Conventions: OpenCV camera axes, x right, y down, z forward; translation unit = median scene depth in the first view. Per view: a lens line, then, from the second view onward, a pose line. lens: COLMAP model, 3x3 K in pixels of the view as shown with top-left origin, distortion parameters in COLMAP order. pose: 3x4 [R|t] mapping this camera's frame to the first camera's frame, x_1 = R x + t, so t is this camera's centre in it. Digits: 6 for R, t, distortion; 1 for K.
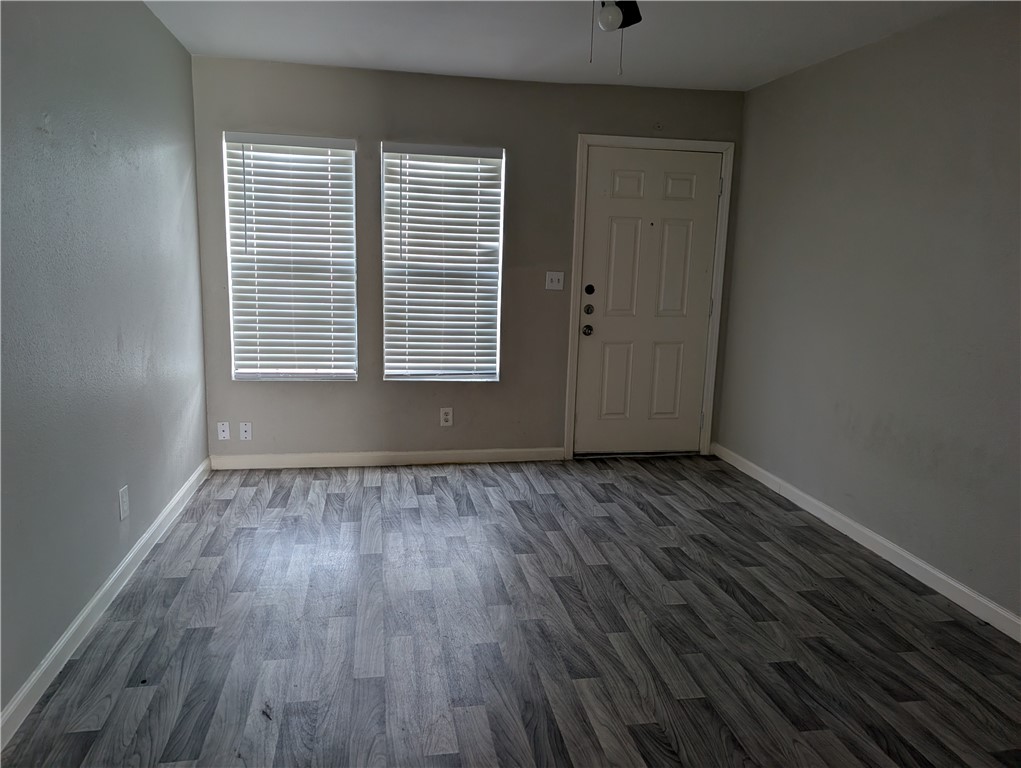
lens RADIAL K [[724.8, 0, 510.7], [0, 724.8, 385.1], [0, 0, 1]] dist [0.043838, 0.001242]
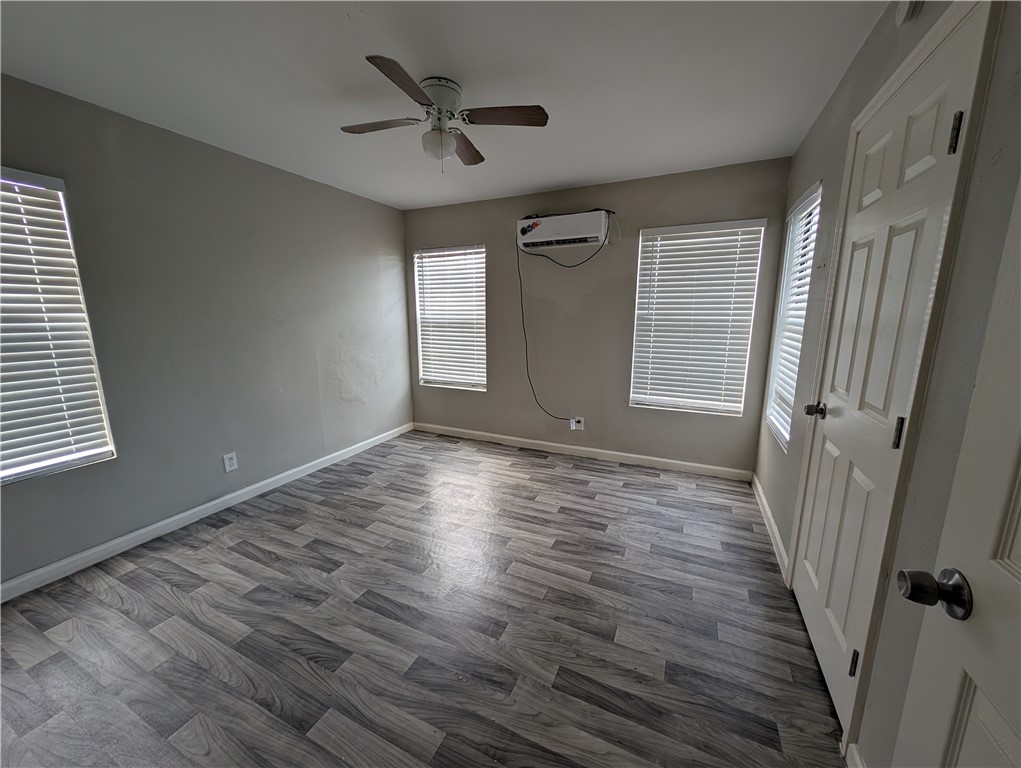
lens RADIAL K [[390.7, 0, 507.5], [0, 390.7, 361.0], [0, 0, 1]] dist [-0.001765, -0.000152]
pose [[-0.577352, 0.074530, -0.813087, 0.558667], [-0.160569, 0.966015, 0.202564, -0.260736], [0.800551, 0.247507, -0.545764, 1.535170]]
